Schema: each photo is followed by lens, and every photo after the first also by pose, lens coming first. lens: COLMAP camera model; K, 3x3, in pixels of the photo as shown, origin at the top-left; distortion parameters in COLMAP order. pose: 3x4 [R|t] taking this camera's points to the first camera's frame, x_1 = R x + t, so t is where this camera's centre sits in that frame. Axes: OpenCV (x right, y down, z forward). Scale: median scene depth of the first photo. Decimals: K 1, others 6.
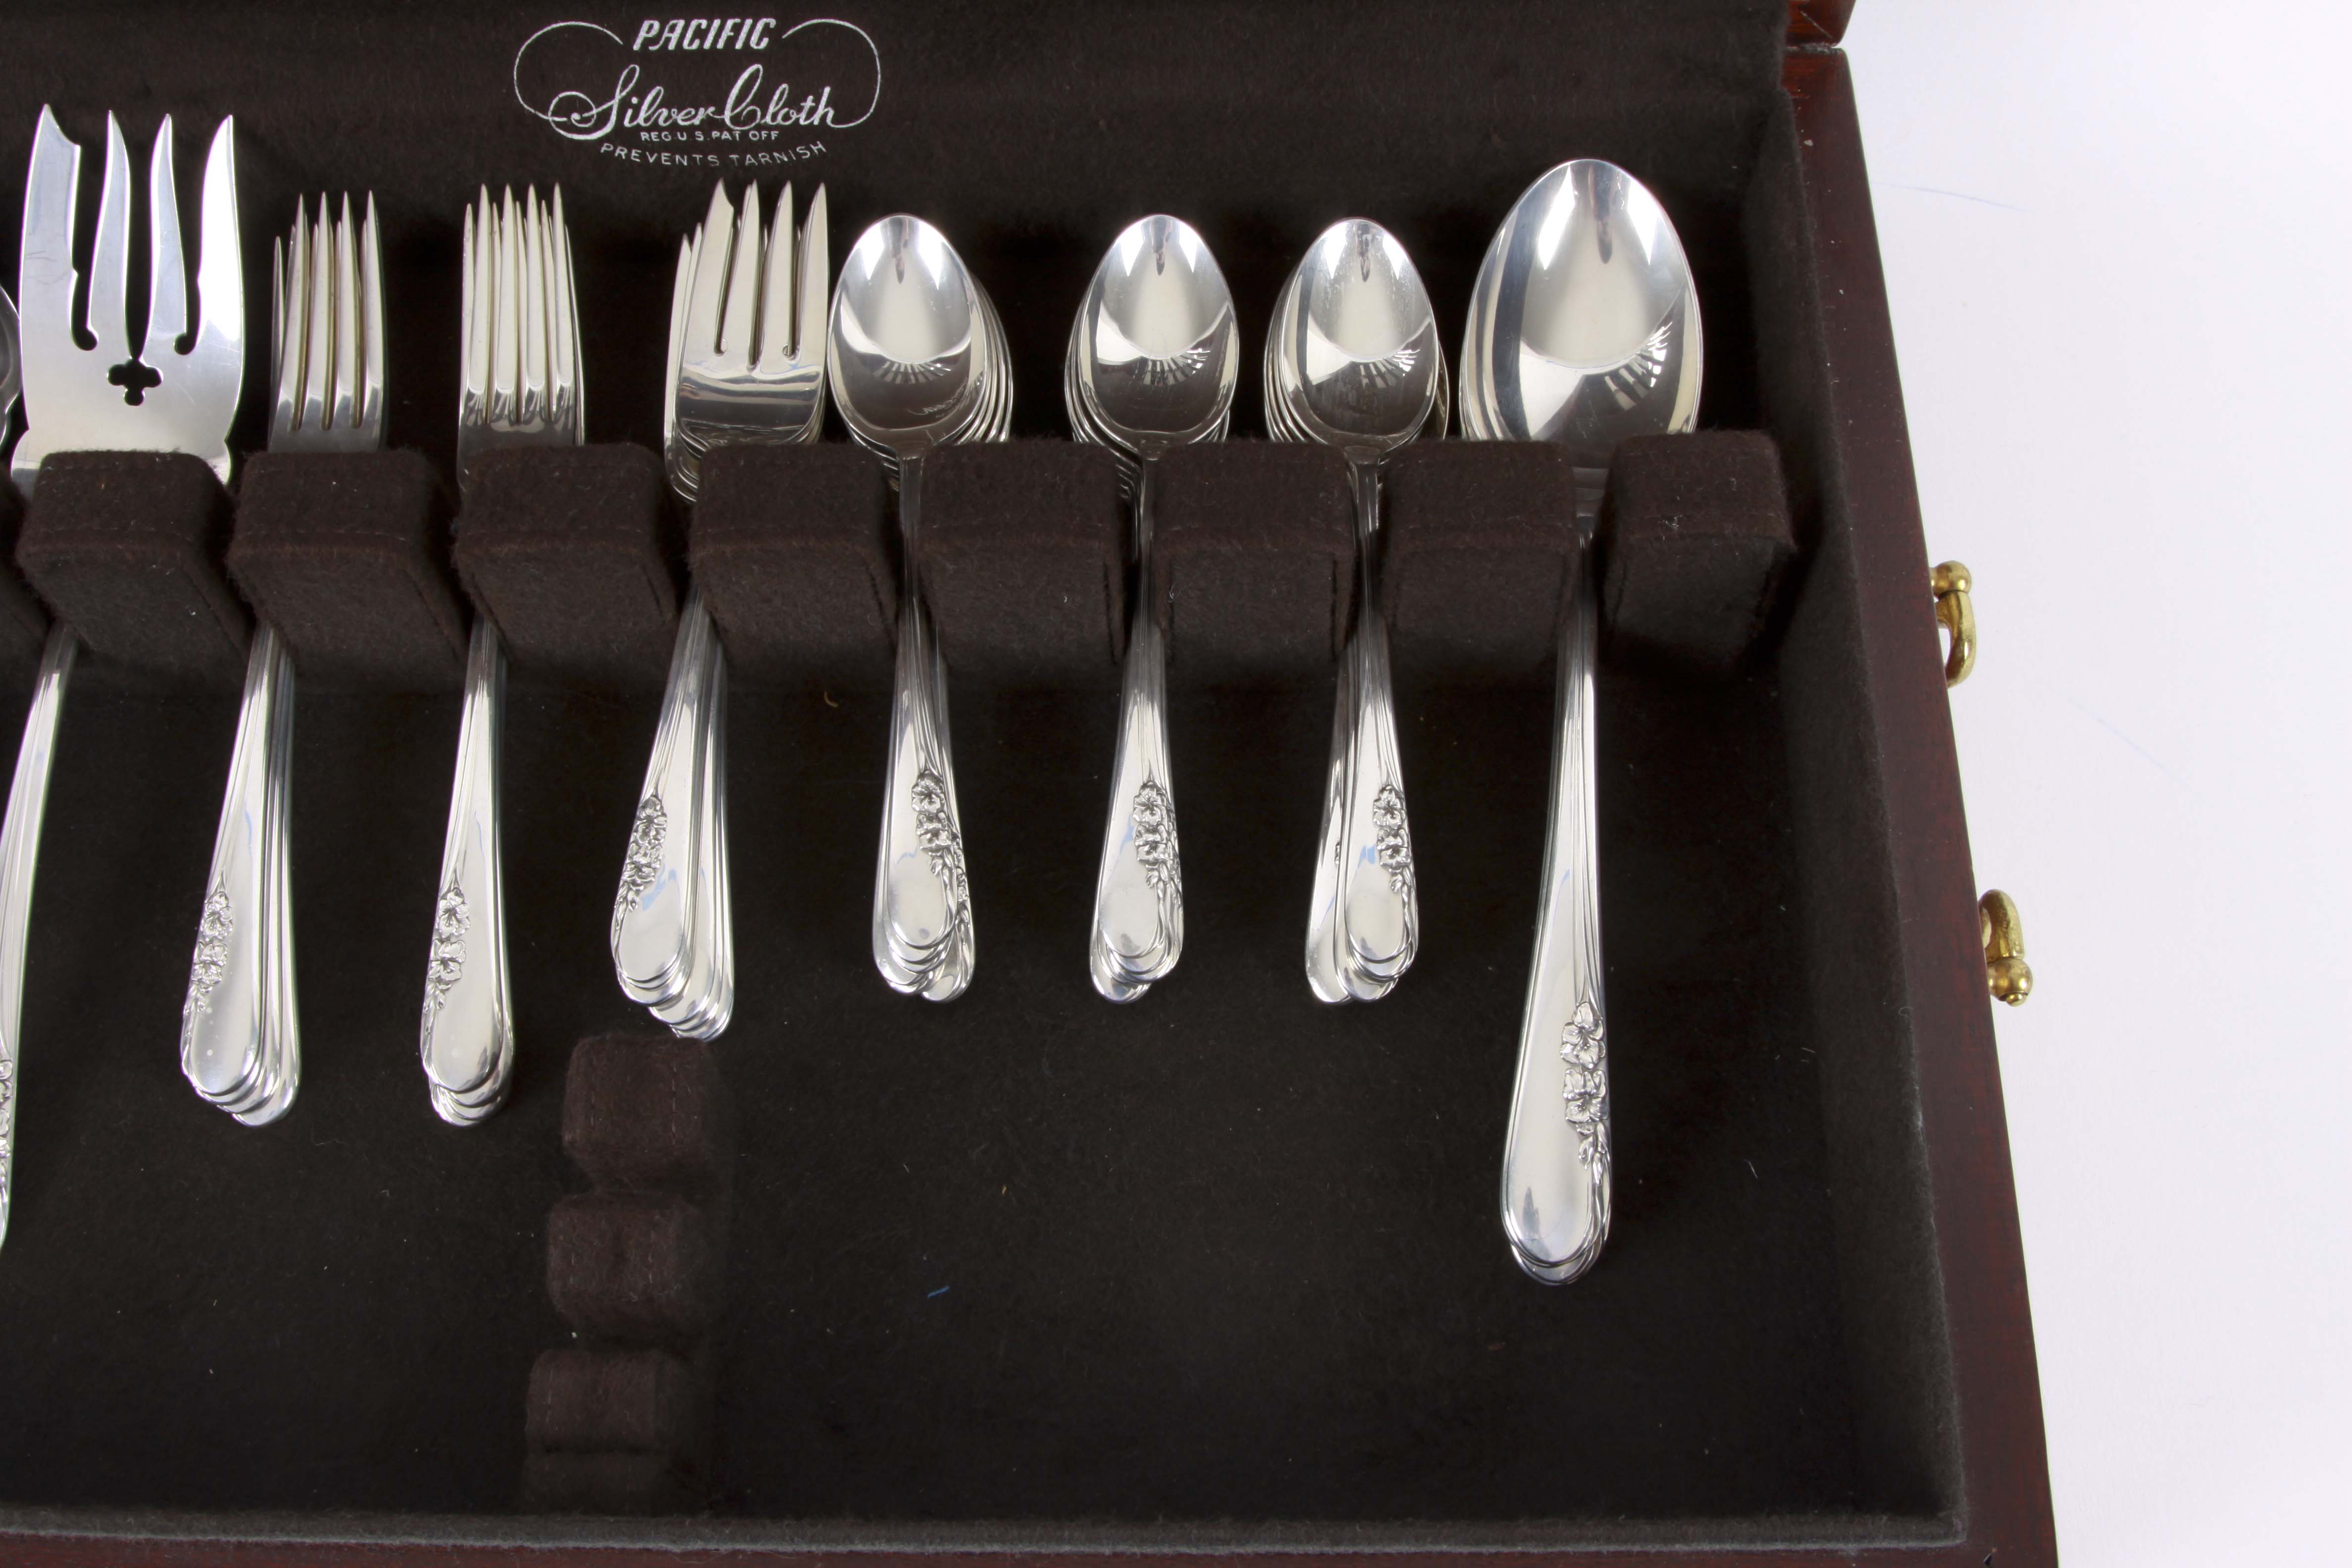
lens RADIAL K [[2556.7, 0, 1161.9], [0, 2556.7, 786.4], [0, 0, 1]] dist [-0.110790, 0.000000]
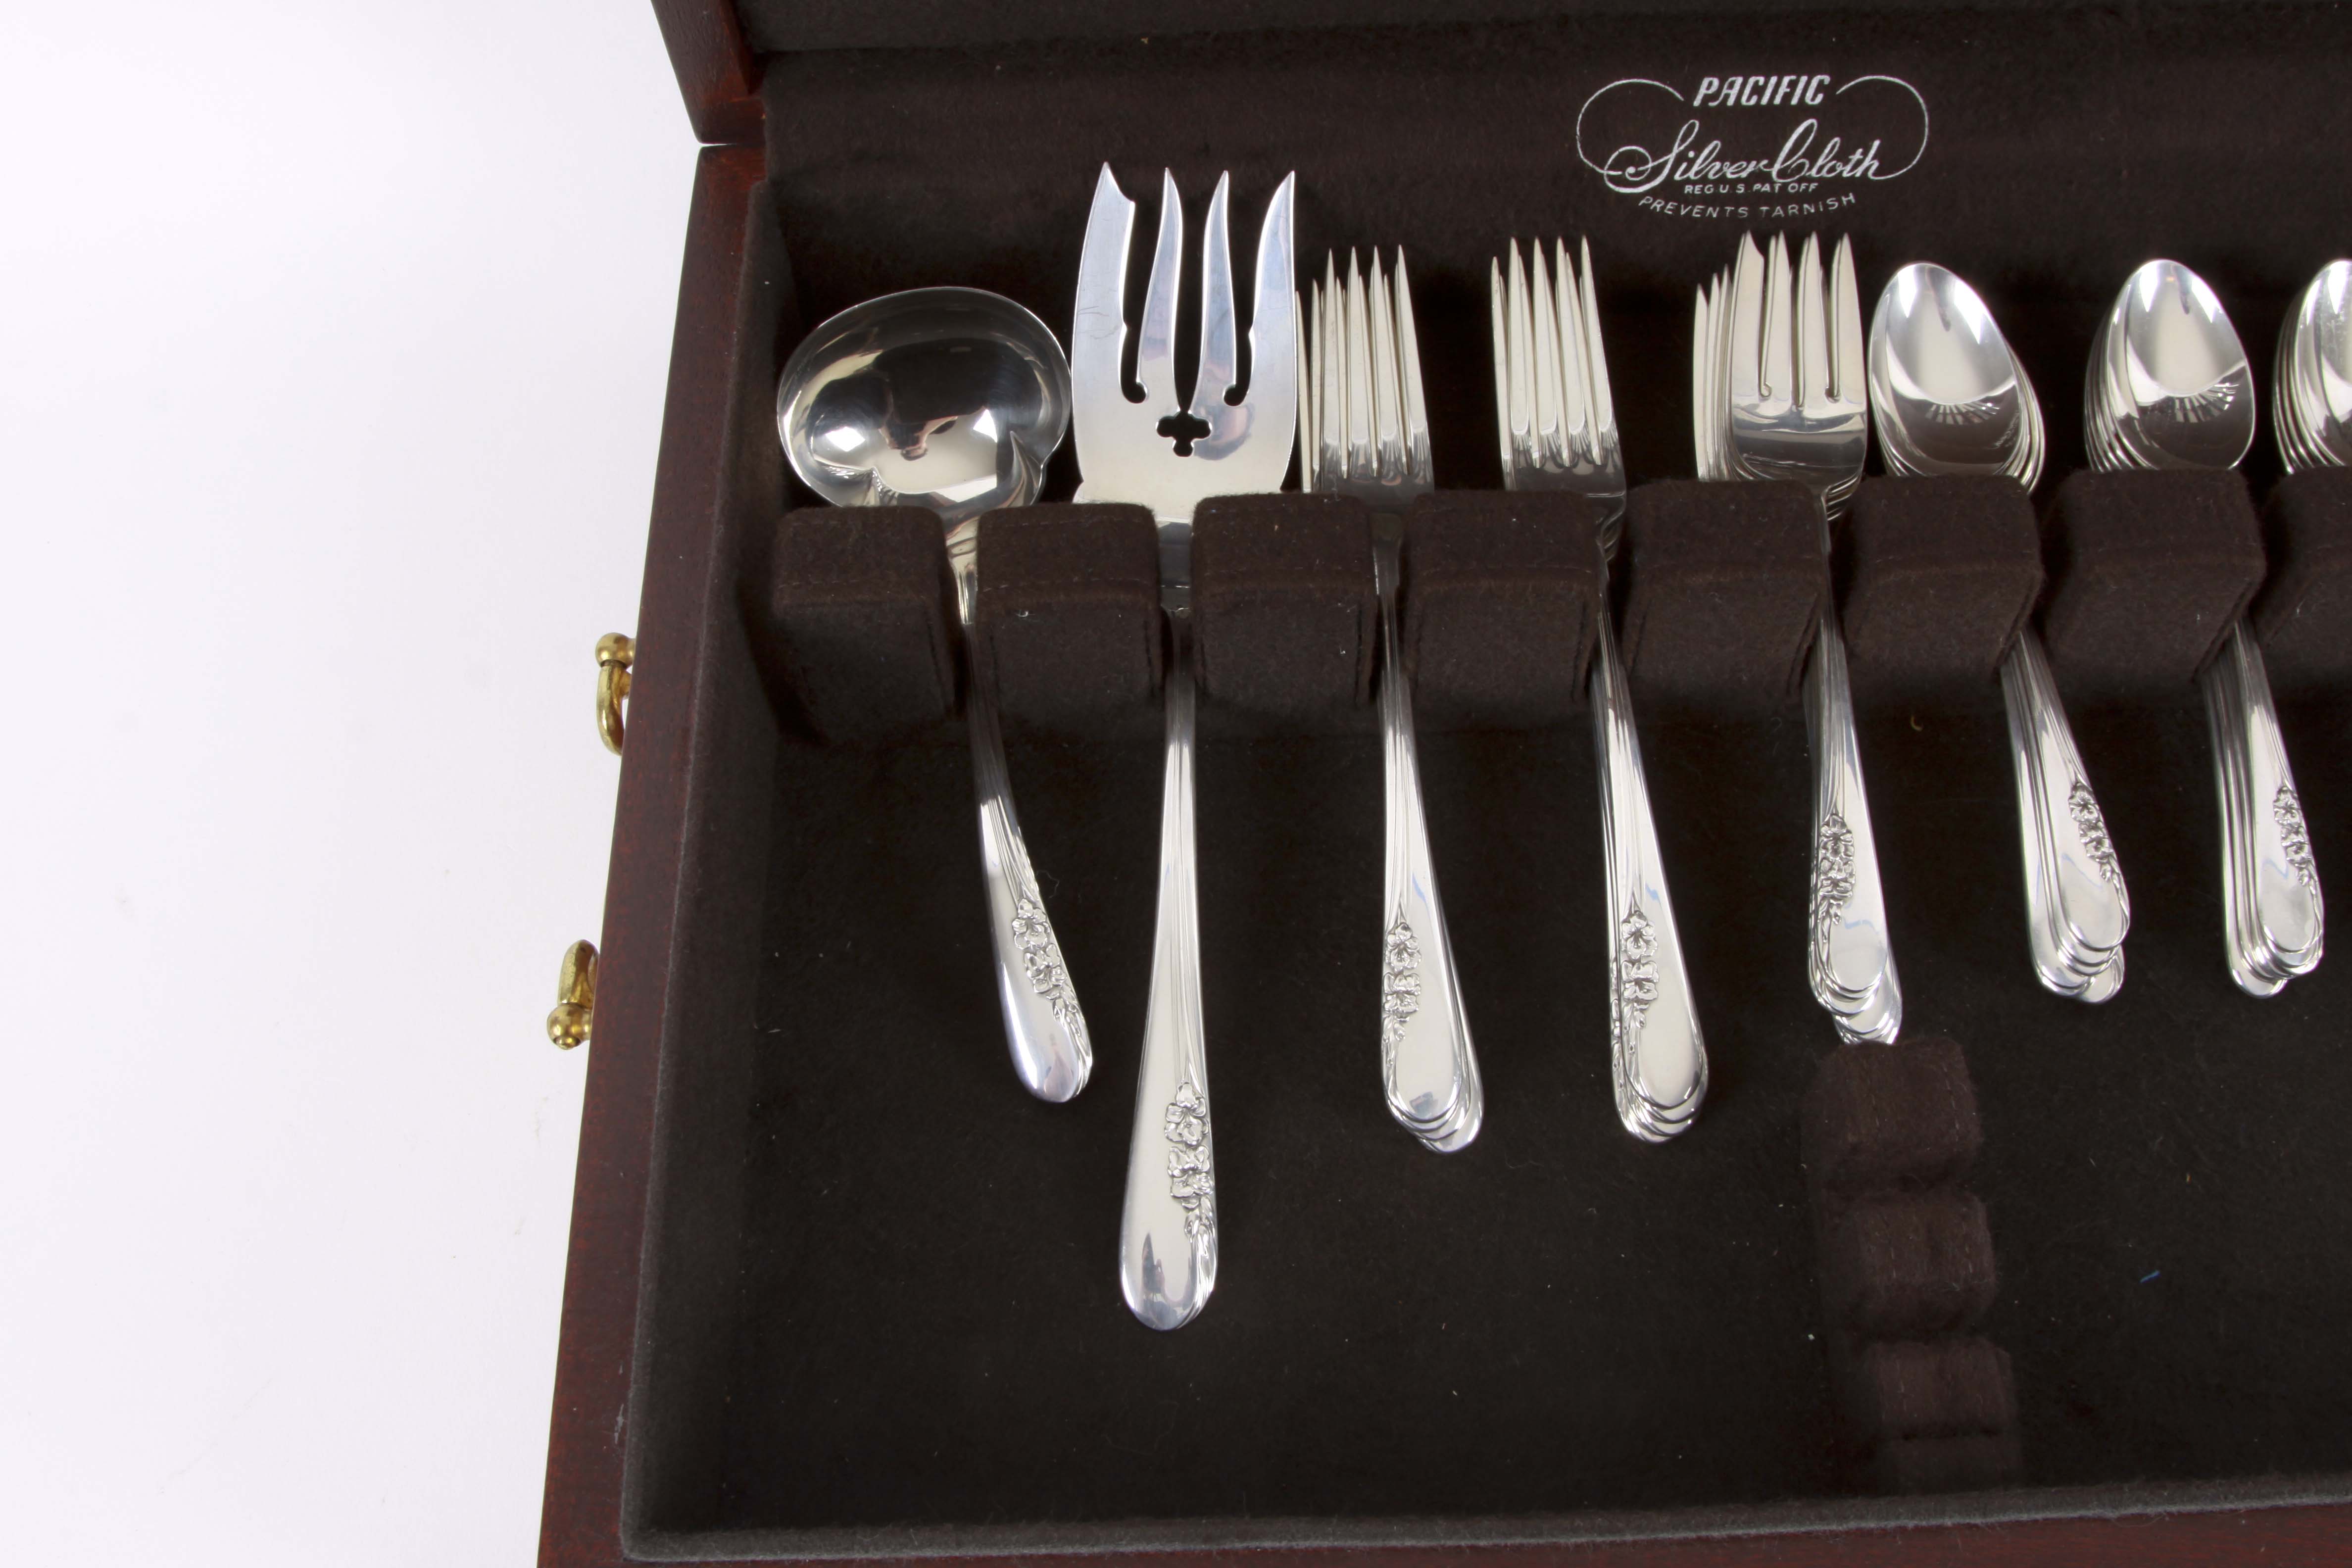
lens RADIAL K [[2556.7, 0, 1245.6], [0, 2556.7, 786.7], [0, 0, 1]] dist [-0.110790, 0.000000]
pose [[0.999499, -0.030741, 0.007588, -0.410310], [0.030999, 0.998852, -0.036513, 0.020989], [-0.006457, 0.036730, 0.999304, -0.031592]]
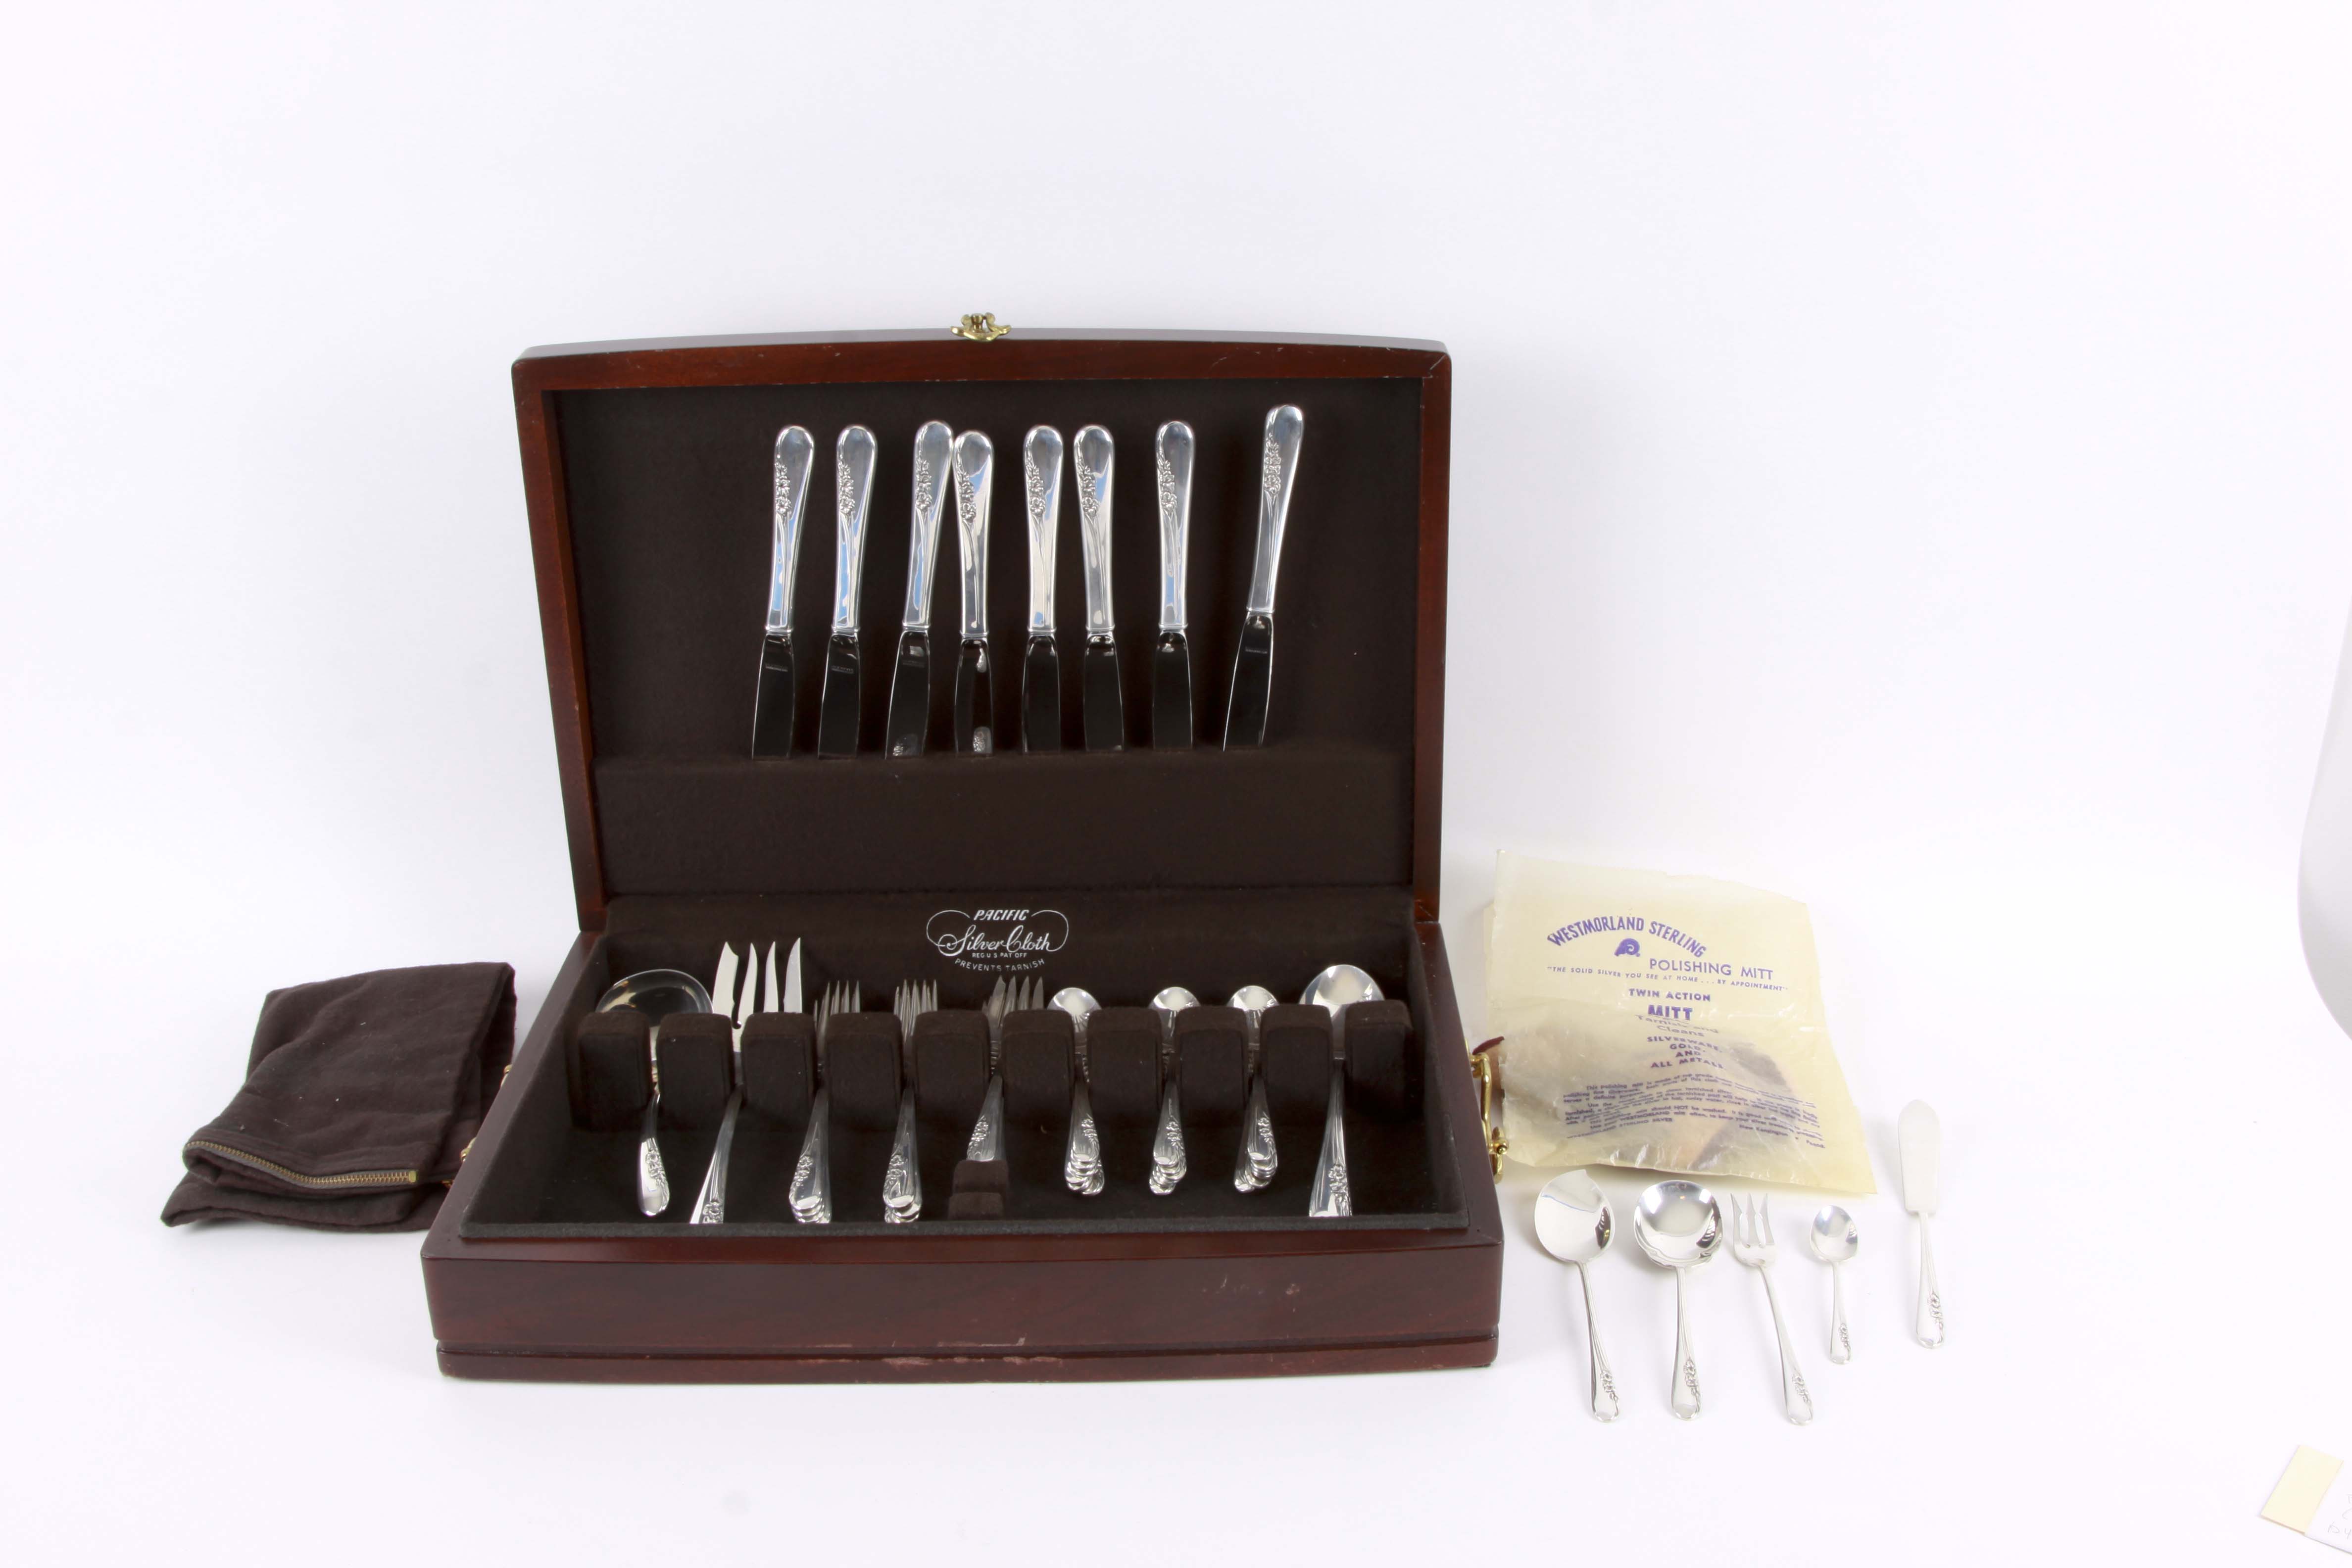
lens RADIAL K [[2556.7, 0, 1161.4], [0, 2556.7, 746.9], [0, 0, 1]] dist [-0.110790, 0.000000]
pose [[0.999995, 0.003193, 0.000674, -0.017579], [-0.001929, 0.744915, -0.667157, 1.337463], [-0.002632, 0.667152, 0.744917, -1.090155]]
